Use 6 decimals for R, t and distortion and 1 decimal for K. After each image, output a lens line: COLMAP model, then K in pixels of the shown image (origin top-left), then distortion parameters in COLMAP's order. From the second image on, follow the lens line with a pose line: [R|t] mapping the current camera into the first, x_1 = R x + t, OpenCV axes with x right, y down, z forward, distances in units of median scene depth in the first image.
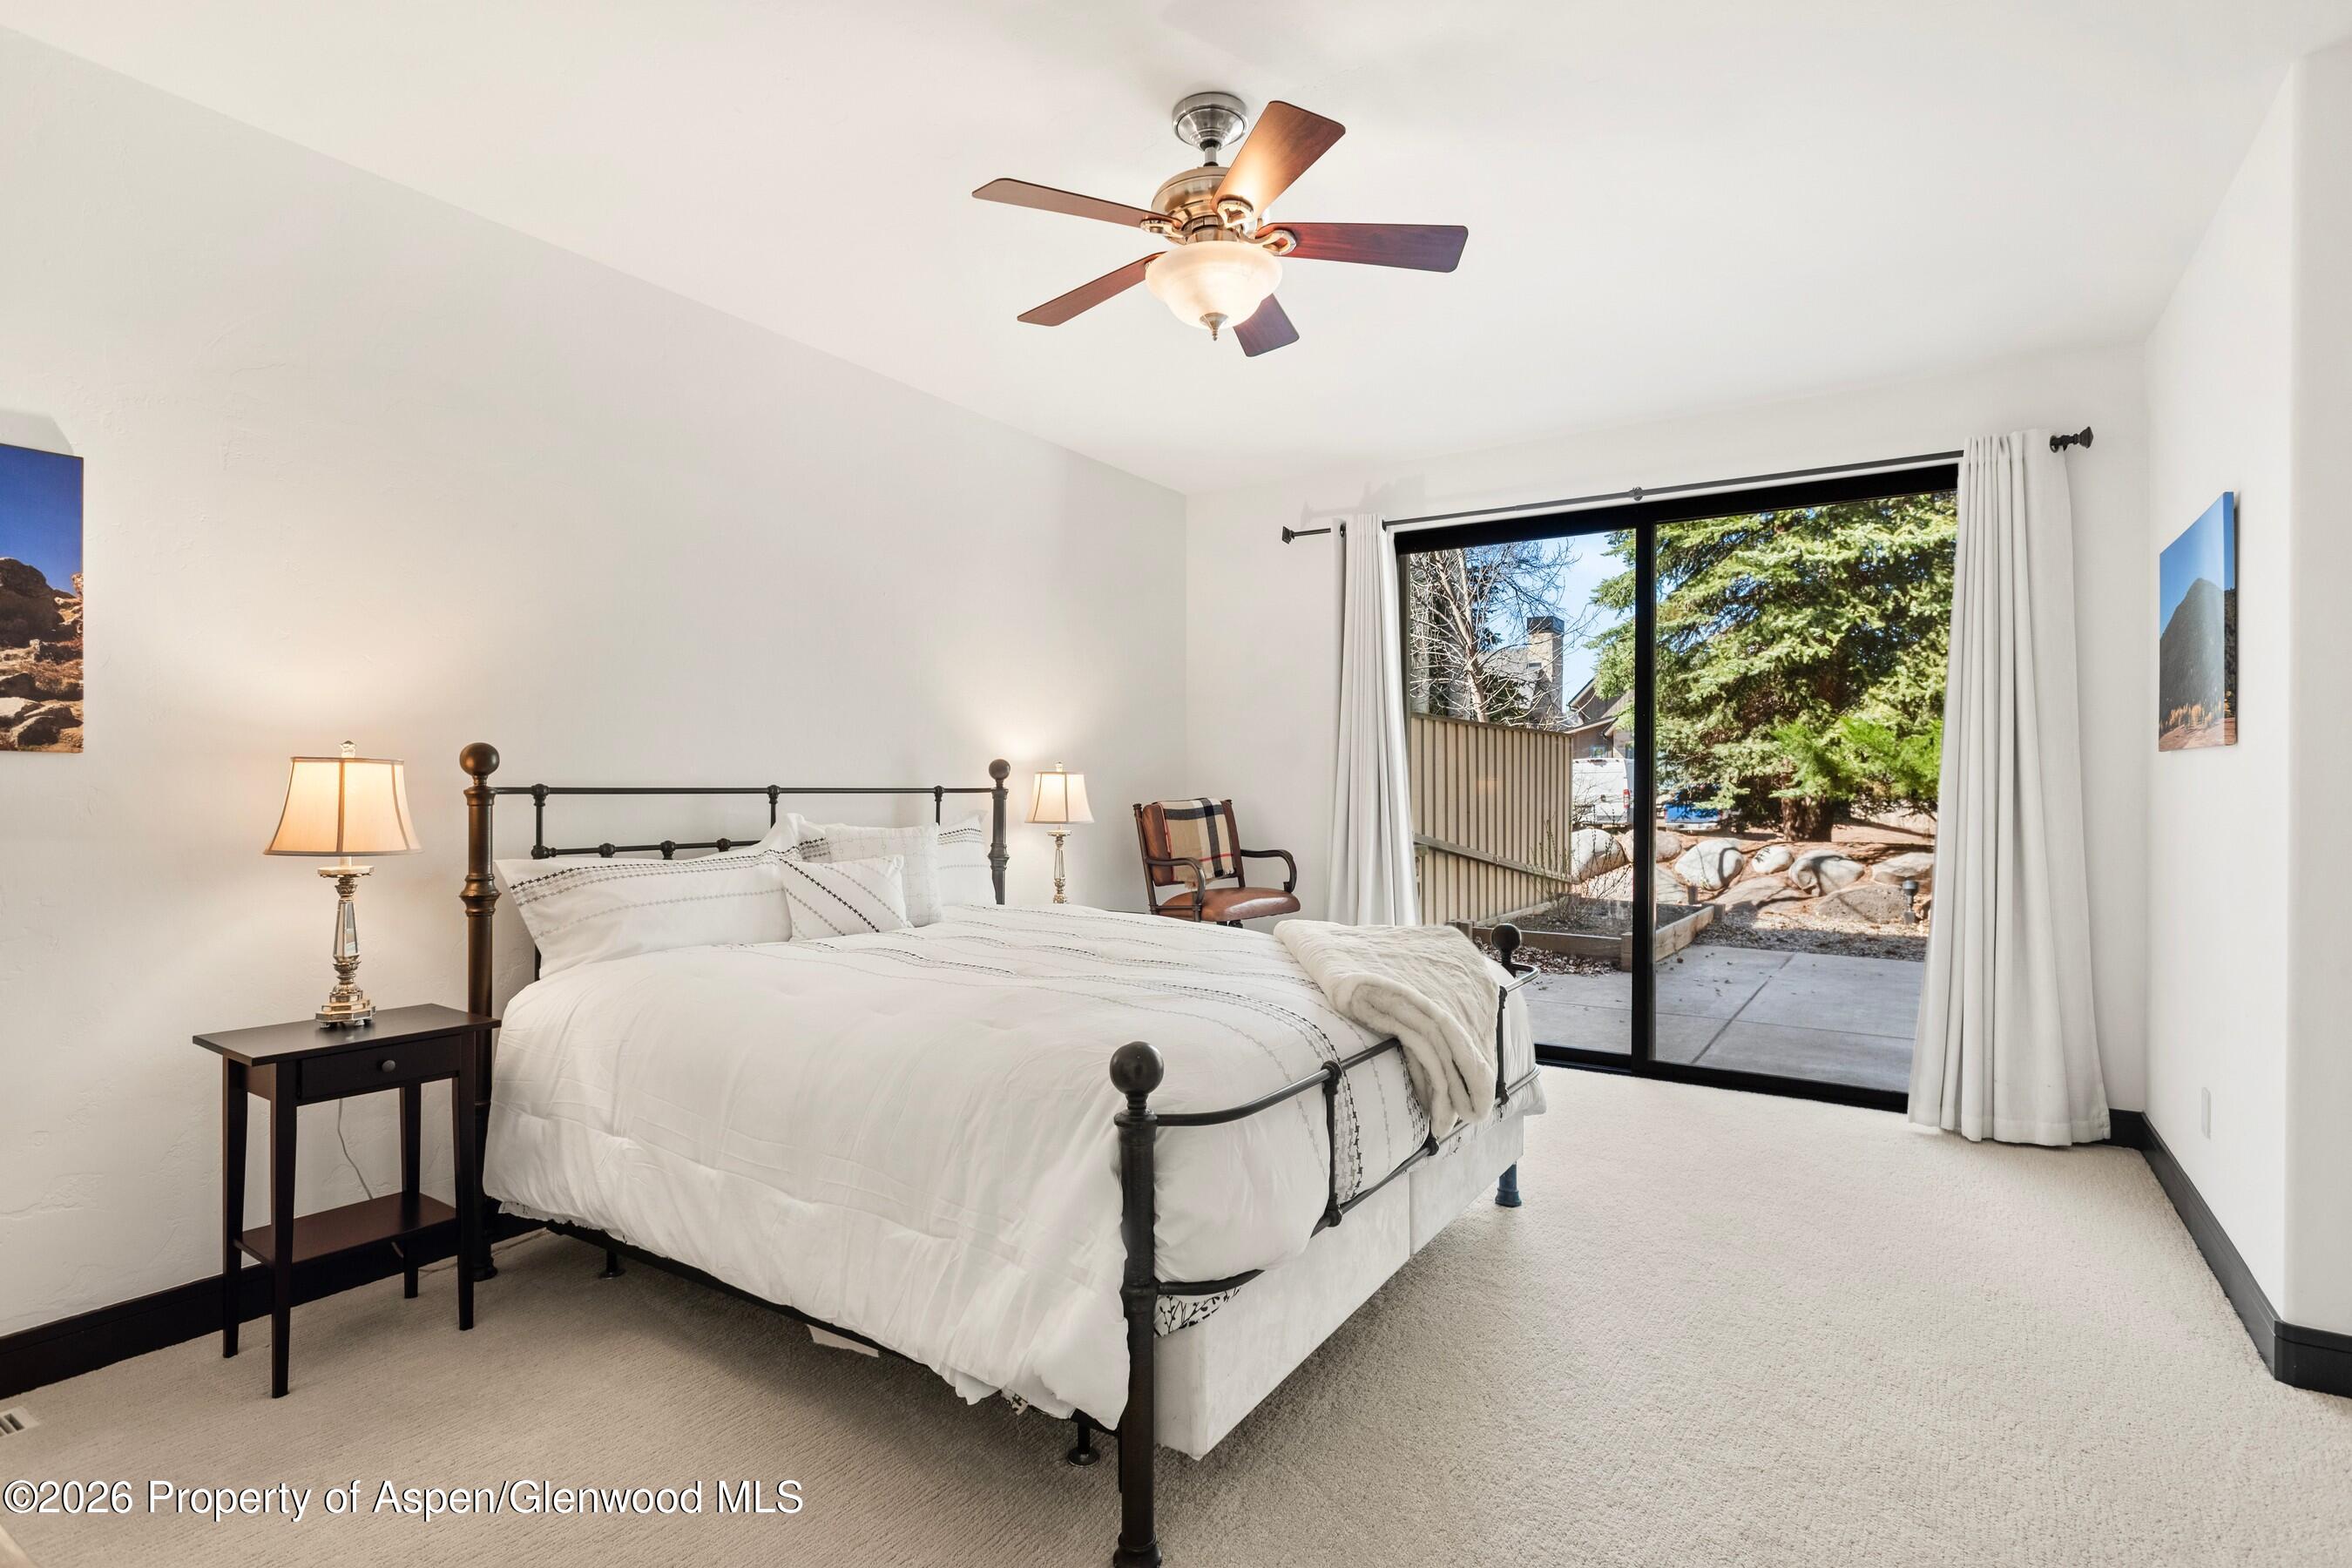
lens RADIAL K [[1175.3, 0, 1200.4], [0, 1175.3, 784.1], [0, 0, 1]] dist [-0.004769, 0.002520]
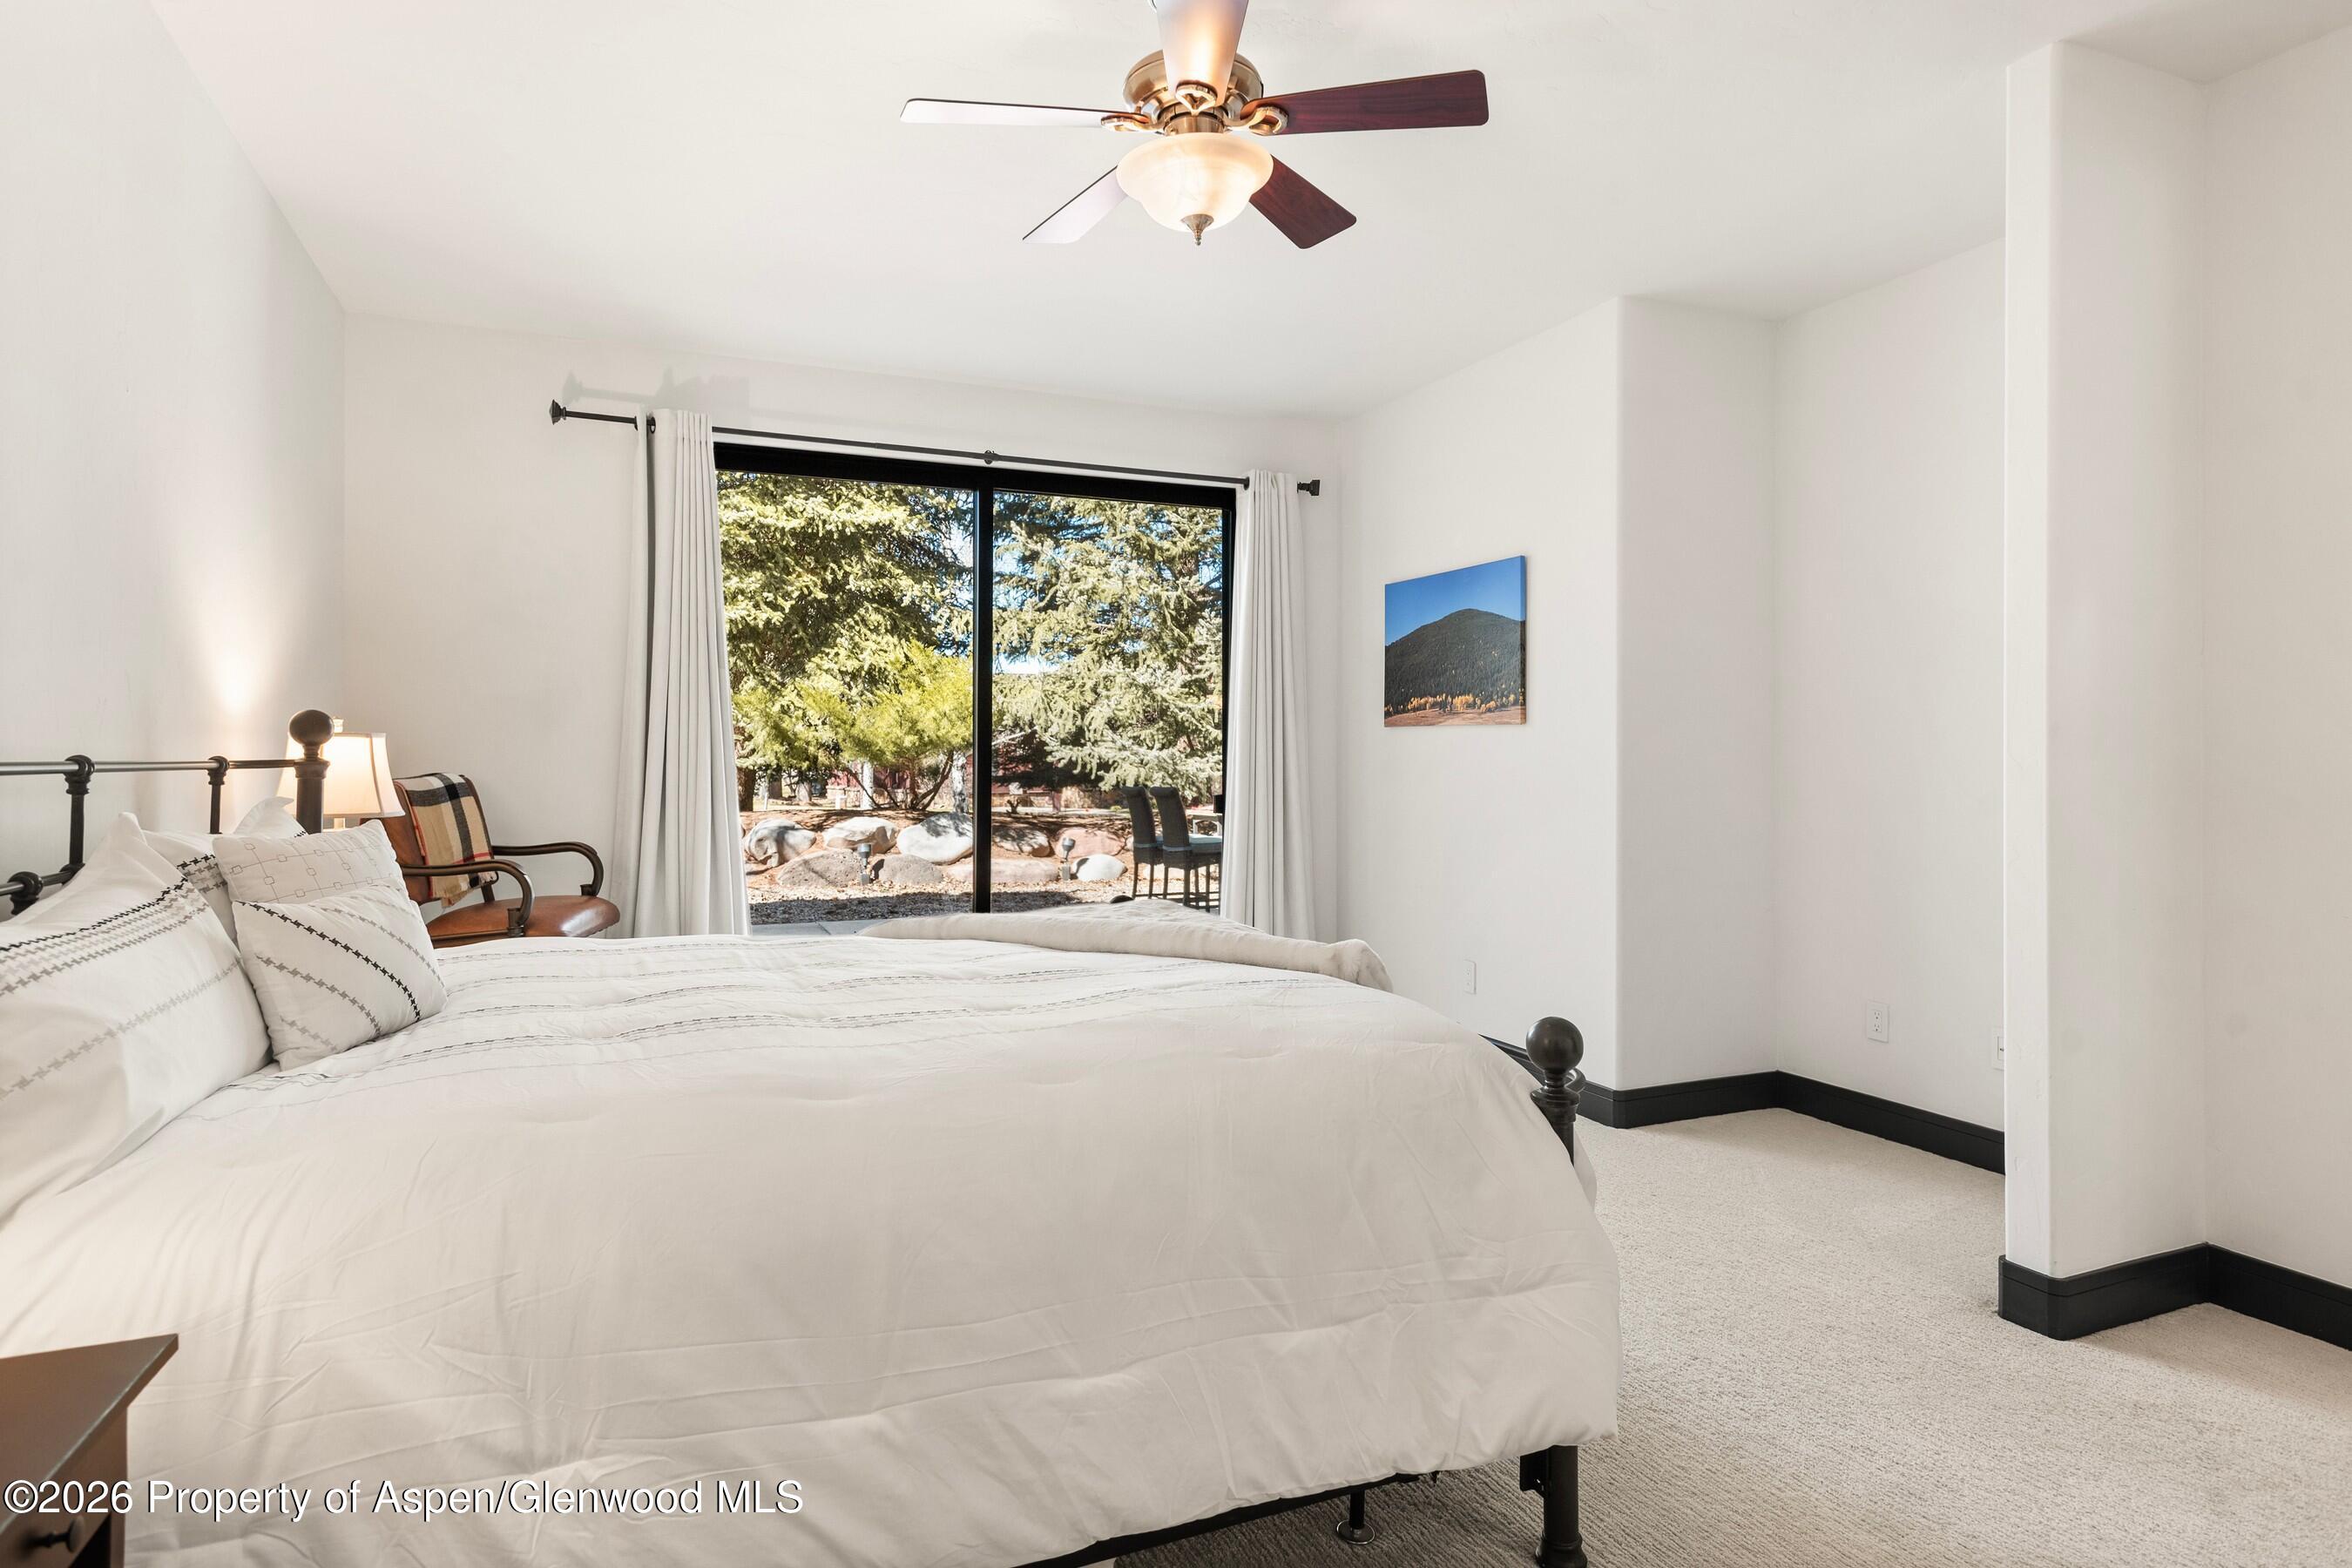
lens RADIAL K [[1255.2, 0, 1265.3], [0, 1255.2, 742.1], [0, 0, 1]] dist [0.012617, -0.001305]
pose [[0.561897, 0.004715, 0.827194, -0.113649], [0.001879, 0.999974, -0.006977, -0.000052], [-0.827205, 0.005475, 0.561873, 0.066852]]
